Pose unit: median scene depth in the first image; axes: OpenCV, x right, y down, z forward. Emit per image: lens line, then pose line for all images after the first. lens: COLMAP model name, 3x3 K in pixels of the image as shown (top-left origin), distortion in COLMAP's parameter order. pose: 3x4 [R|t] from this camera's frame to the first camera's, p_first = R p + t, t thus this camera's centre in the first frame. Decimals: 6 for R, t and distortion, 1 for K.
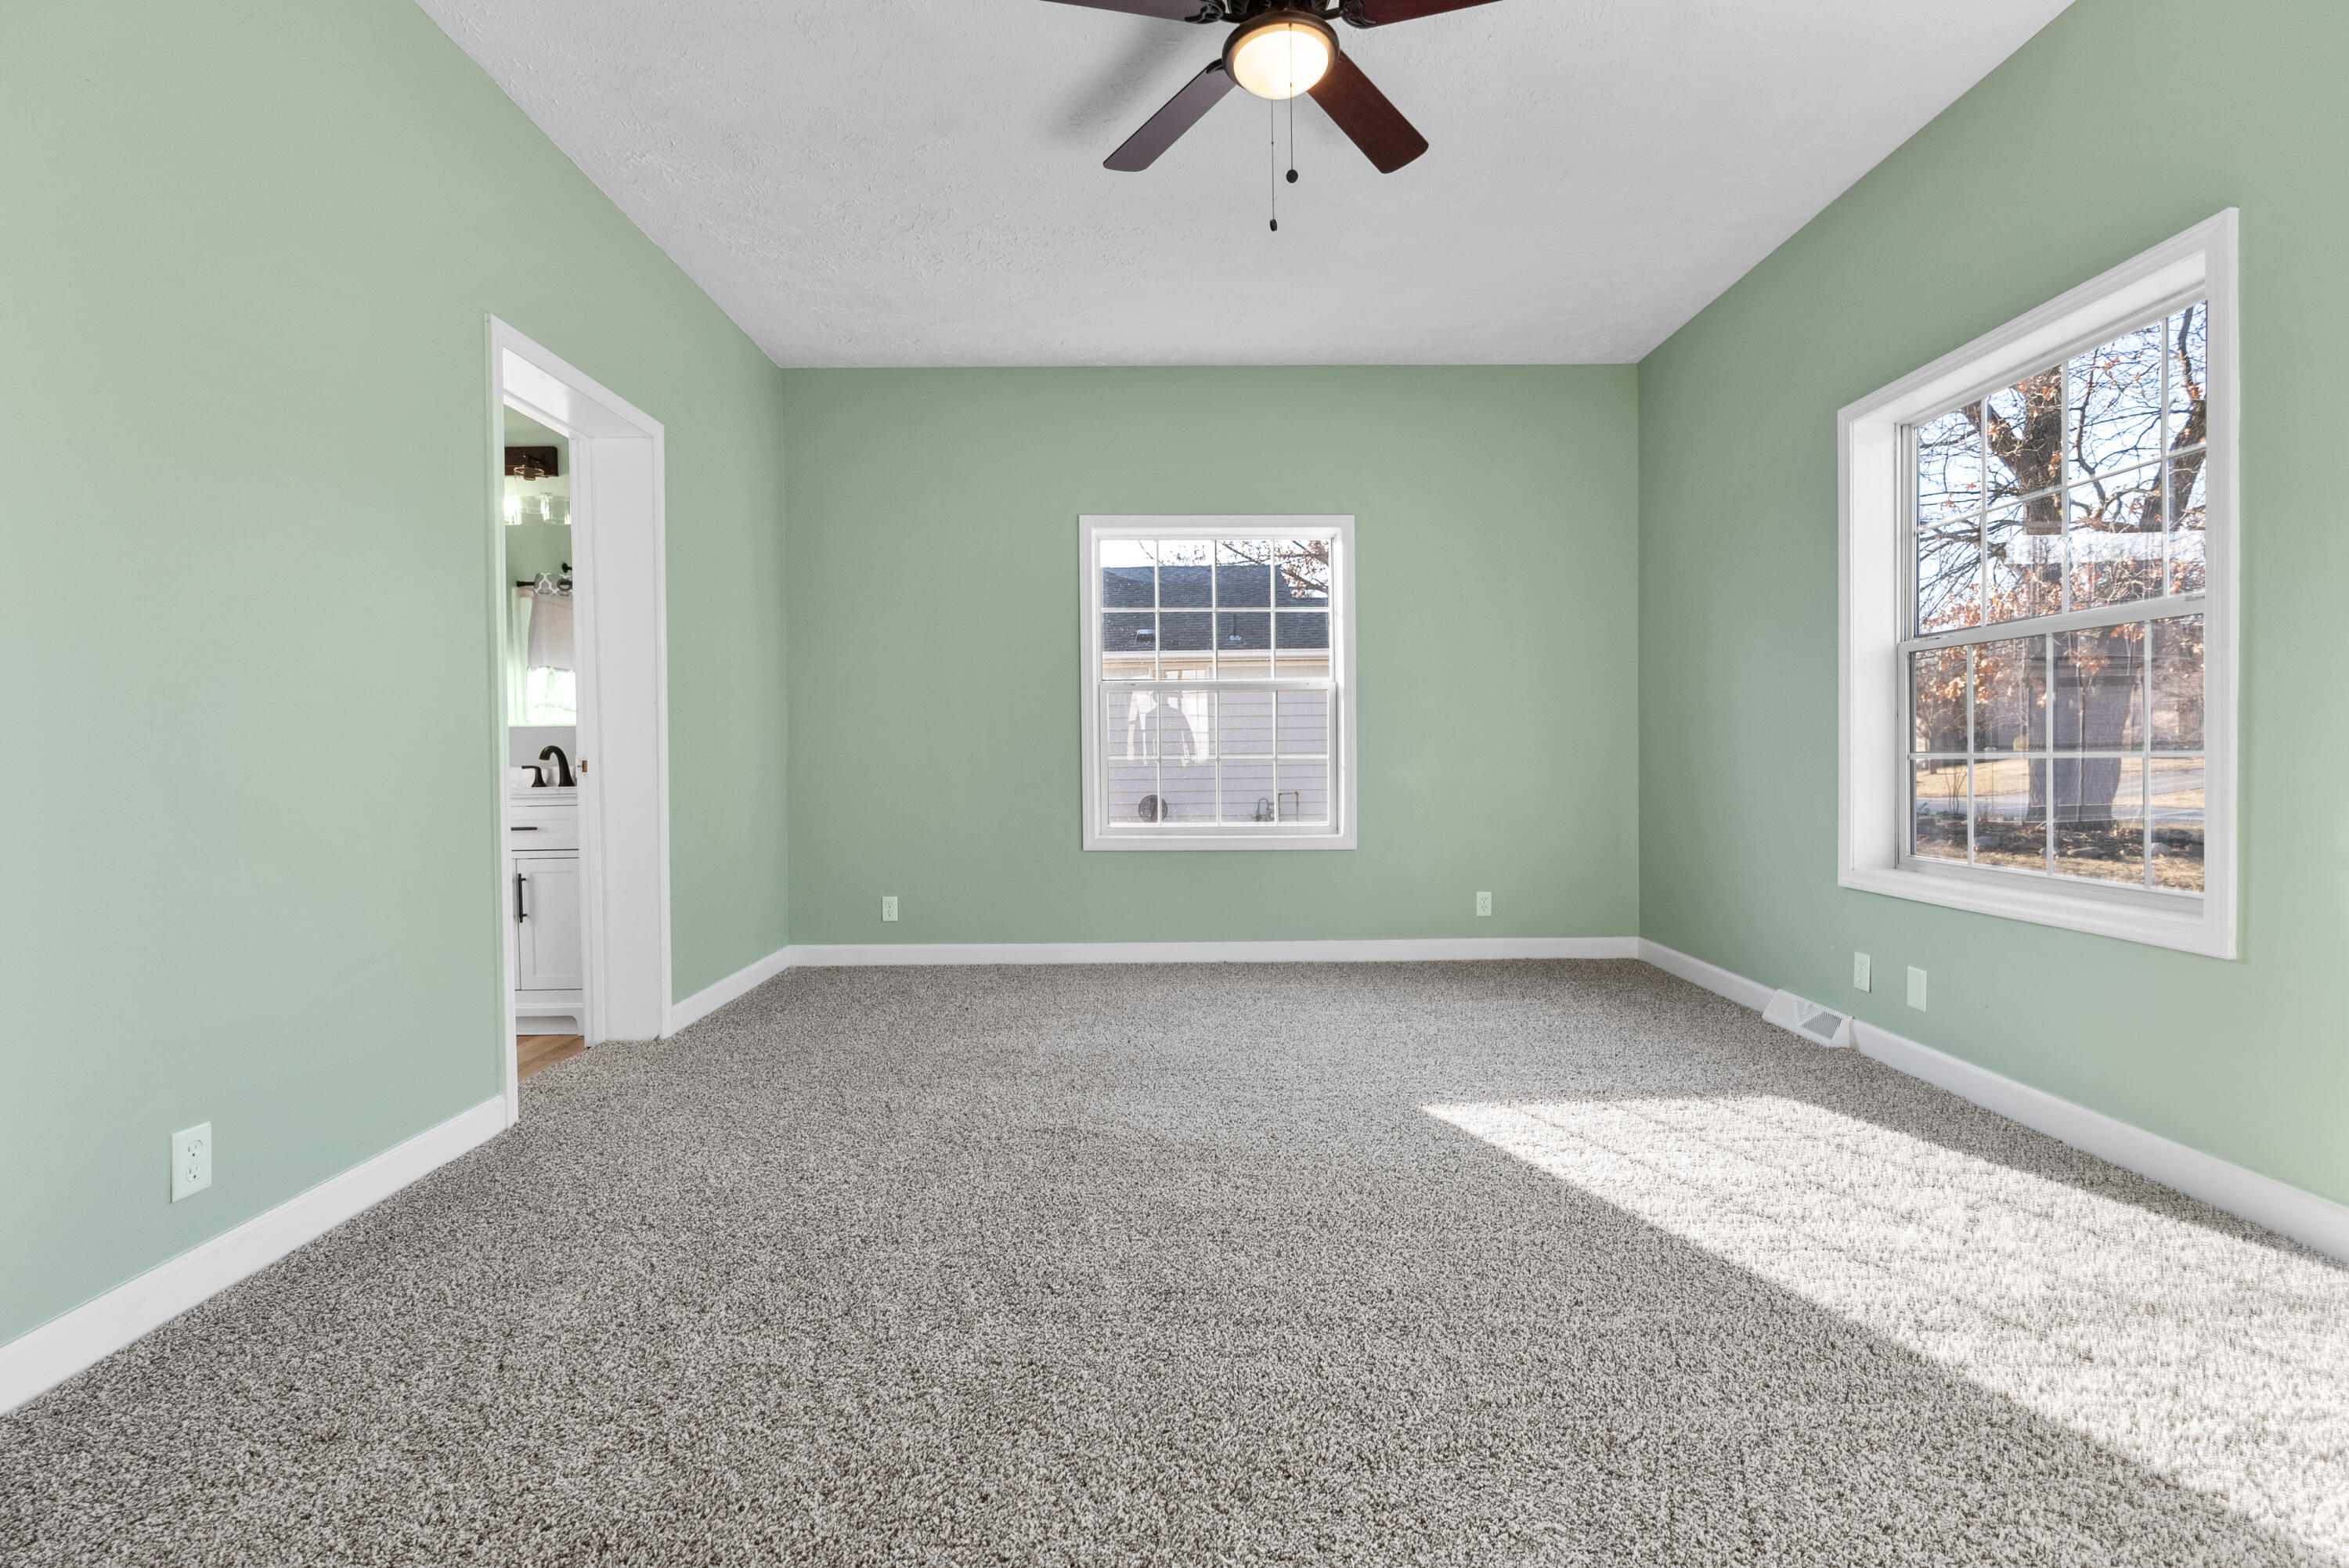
lens RADIAL K [[1061.9, 0, 1176.8], [0, 1061.9, 773.7], [0, 0, 1]] dist [-0.002511, 0.000041]
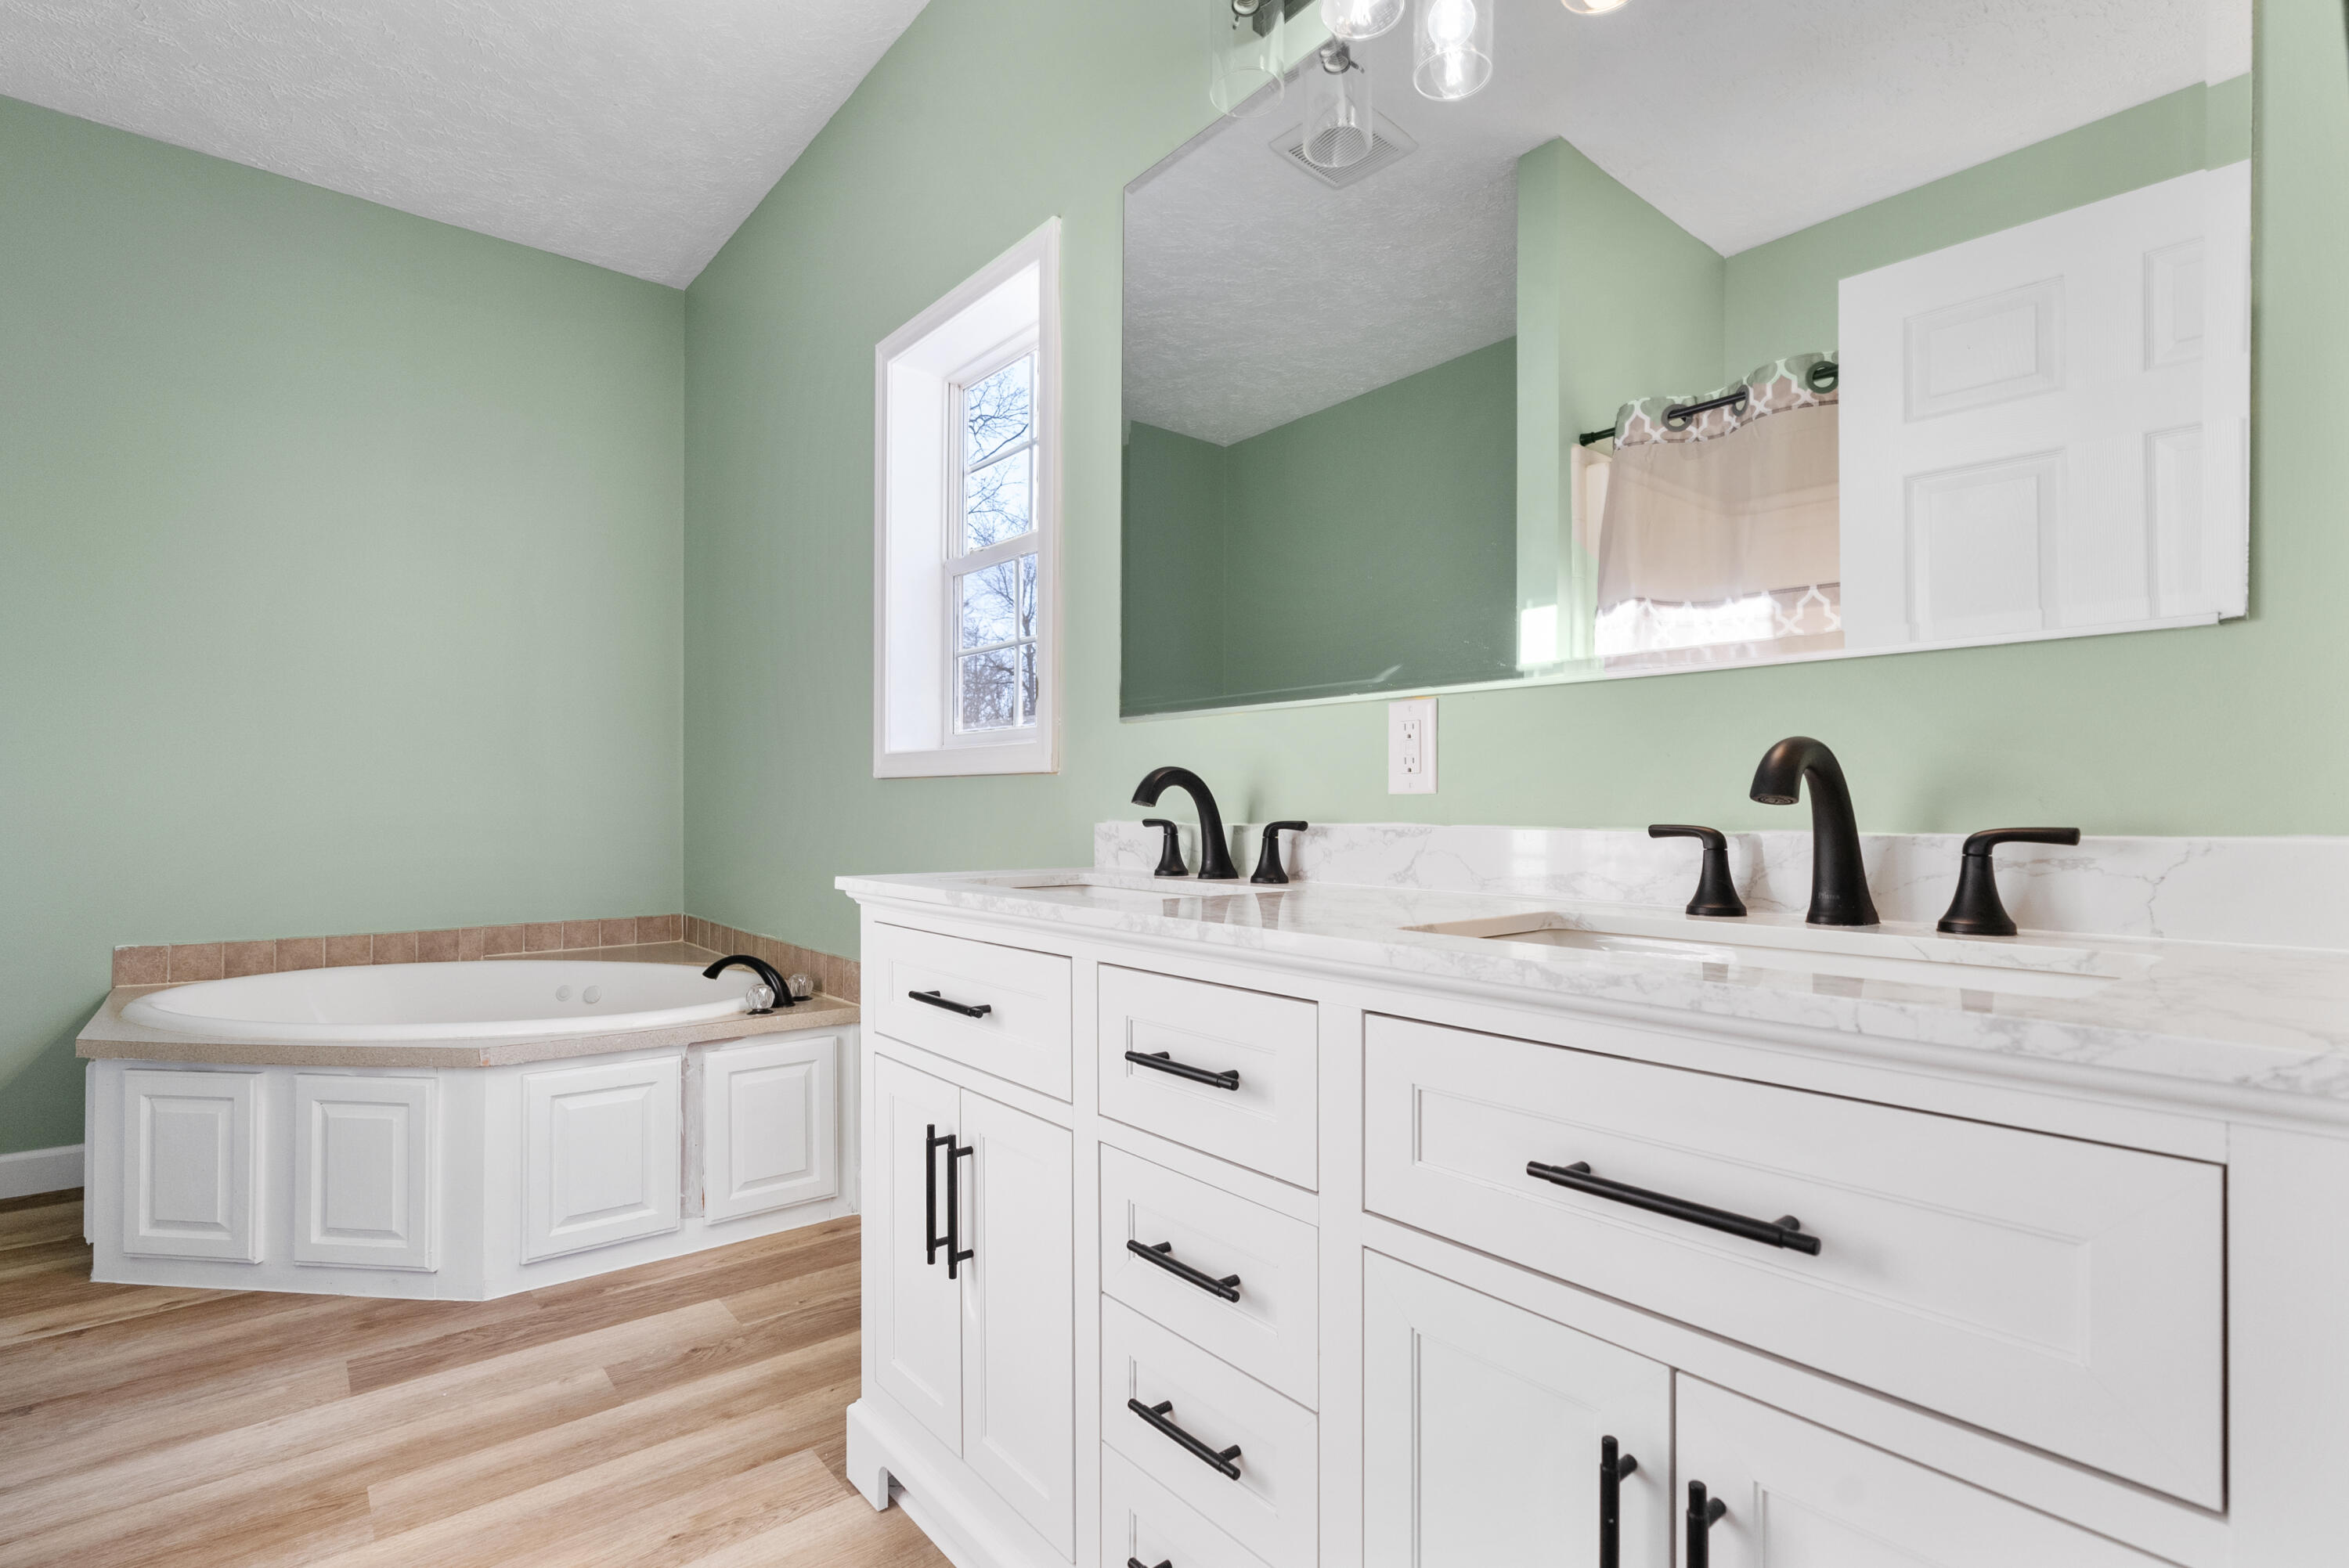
lens RADIAL K [[1085.3, 0, 1168.7], [0, 1085.3, 807.3], [0, 0, 1]] dist [0.001076, 0.000393]
pose [[0.634238, 0.014886, -0.772994, -0.354575], [-0.017488, 0.999835, 0.004905, -0.008098], [0.772940, 0.010407, 0.634394, 0.540029]]
